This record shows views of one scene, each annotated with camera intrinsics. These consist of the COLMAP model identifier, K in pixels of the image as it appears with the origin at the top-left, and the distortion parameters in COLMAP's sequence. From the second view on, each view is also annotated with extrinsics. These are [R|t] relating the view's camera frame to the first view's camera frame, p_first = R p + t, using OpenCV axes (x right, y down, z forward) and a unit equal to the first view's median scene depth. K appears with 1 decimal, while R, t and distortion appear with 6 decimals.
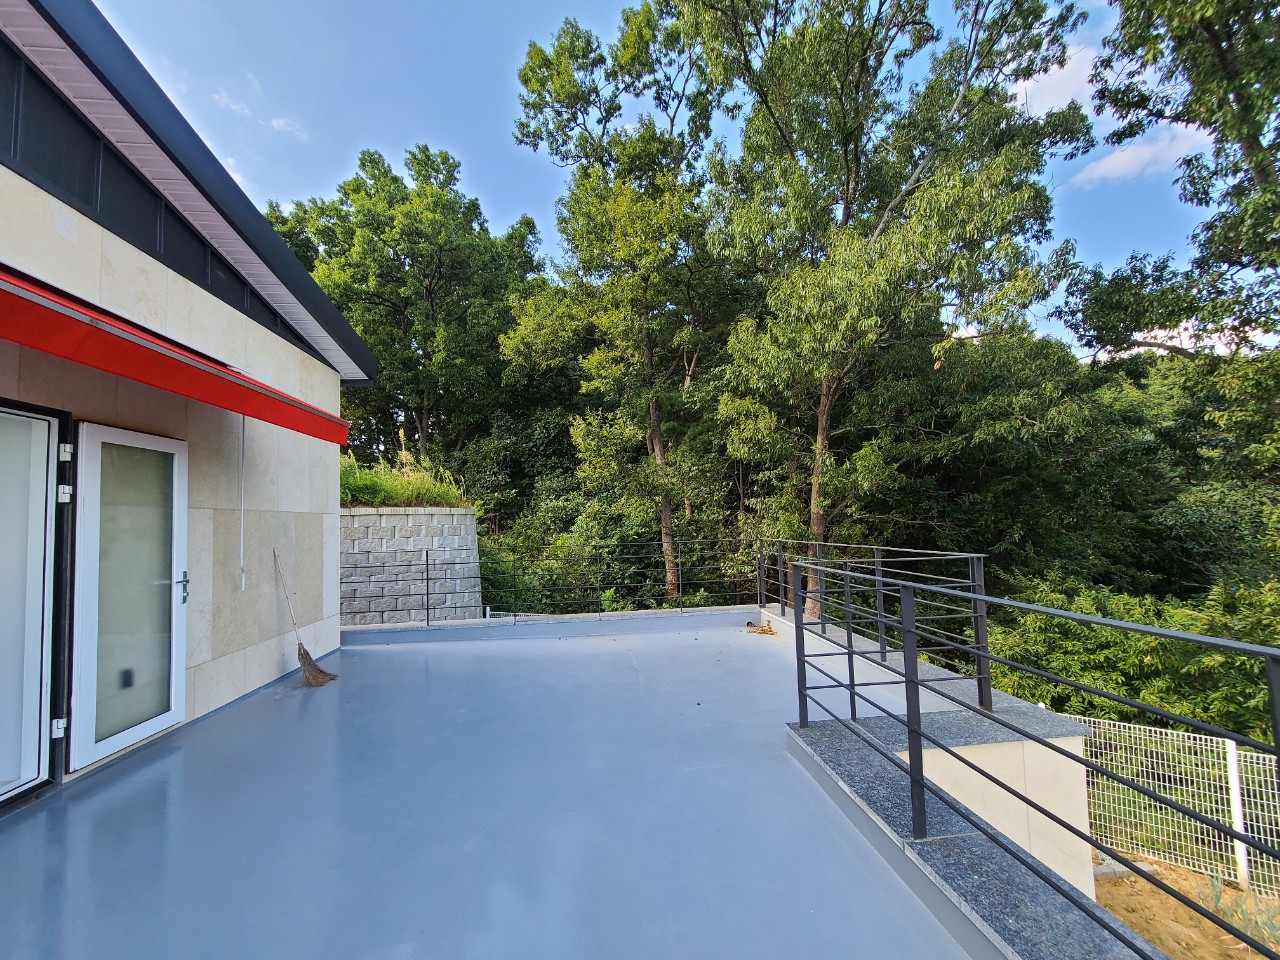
lens RADIAL K [[539.9, 0, 638.4], [0, 539.9, 498.5], [0, 0, 1]] dist [0.000582, 0.000145]
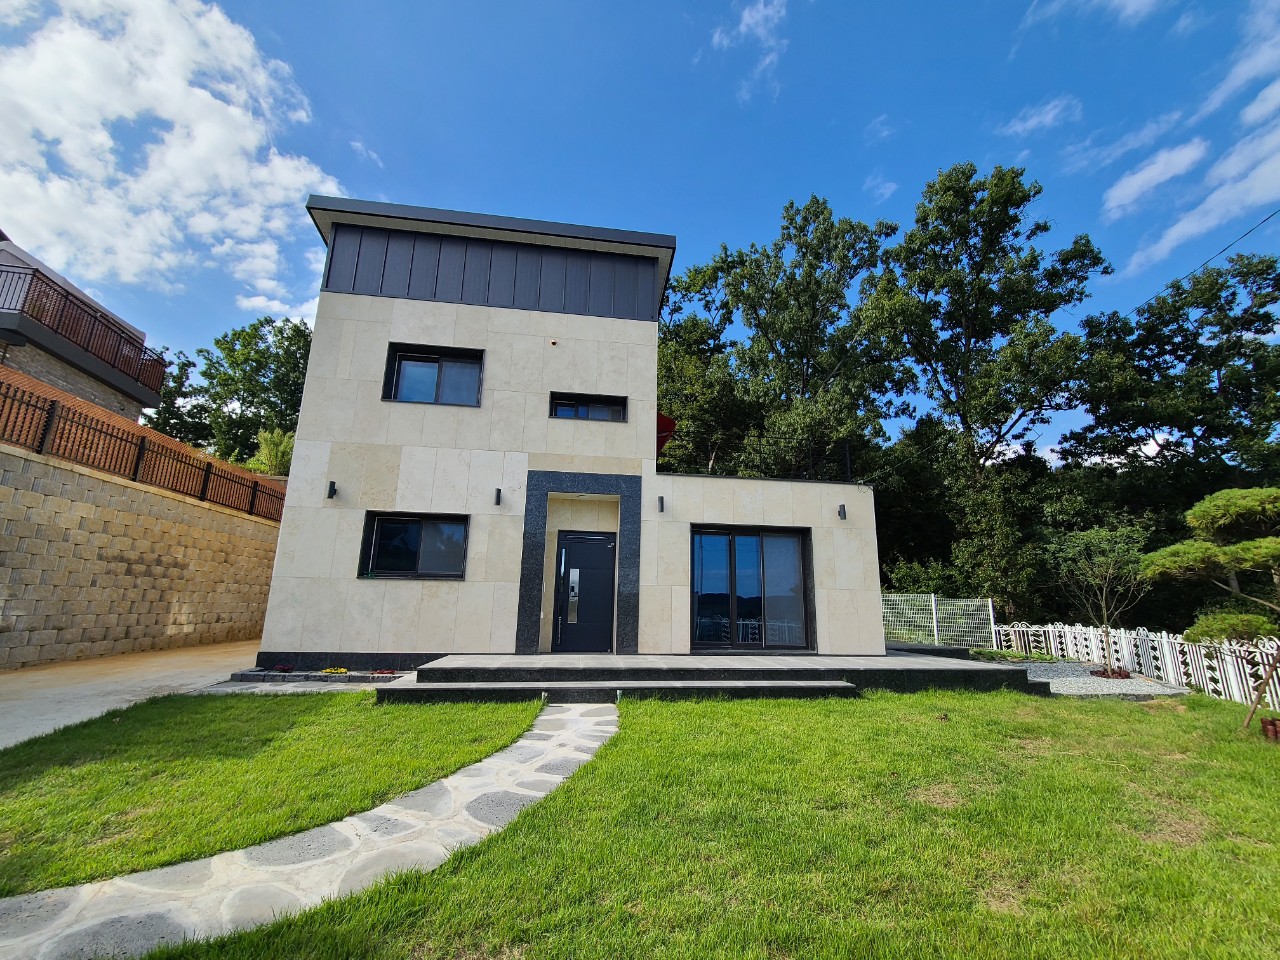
lens RADIAL K [[513.7, 0, 644.7], [0, 513.7, 496.6], [0, 0, 1]] dist [-0.002971, -0.000116]
pose [[0.998777, 0.048274, 0.010701, -0.161105], [-0.046035, 0.986832, -0.155062, 0.170929], [-0.018046, 0.154380, 0.987847, -0.635809]]
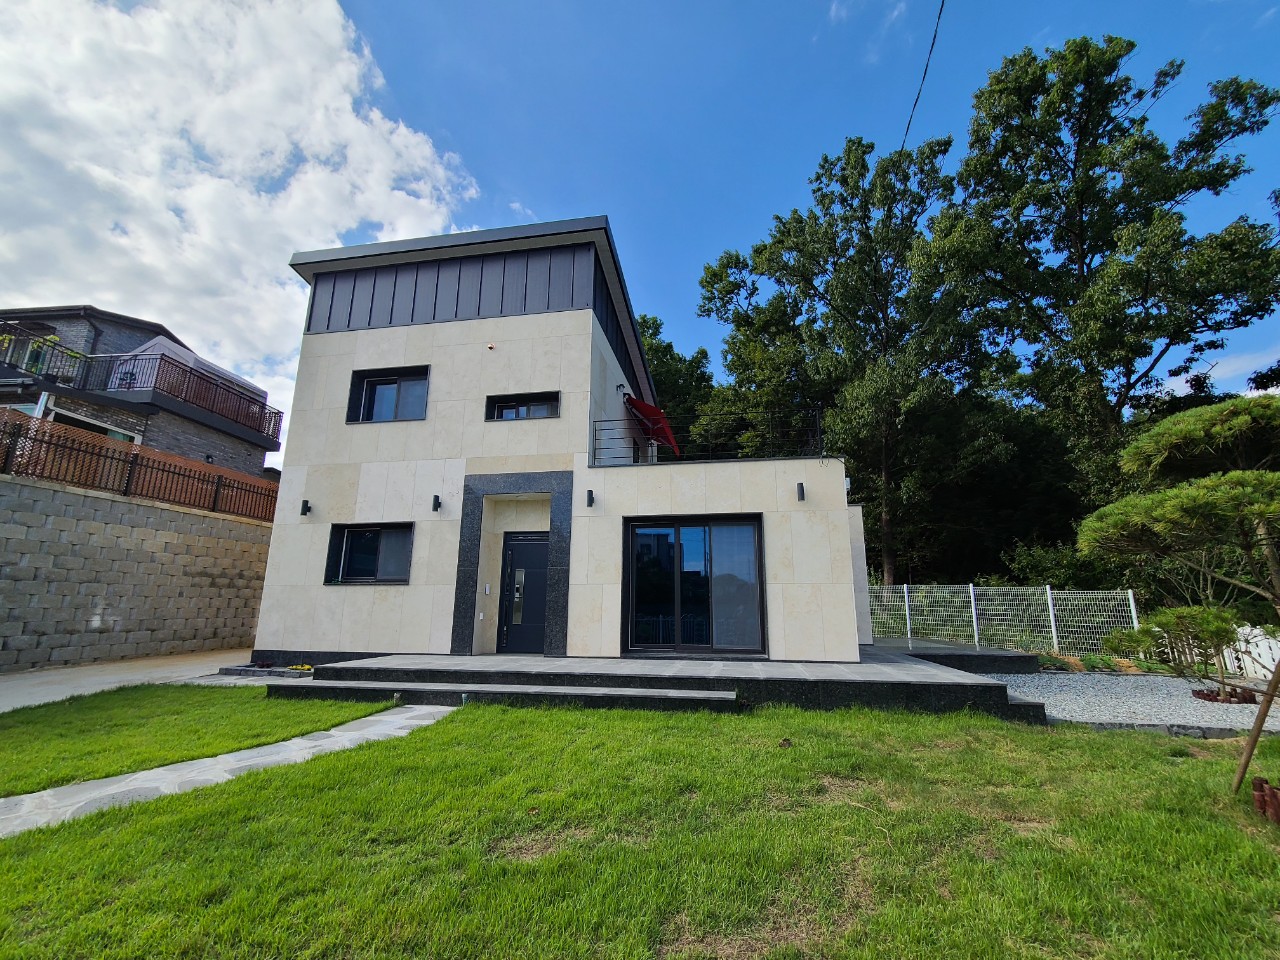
lens RADIAL K [[513.7, 0, 644.7], [0, 513.7, 496.6], [0, 0, 1]] dist [-0.002971, -0.000116]
pose [[0.960569, -0.026884, -0.276738, 0.055225], [-0.014937, 0.988888, -0.147913, 0.167308], [0.277639, 0.146214, 0.949494, -0.573716]]
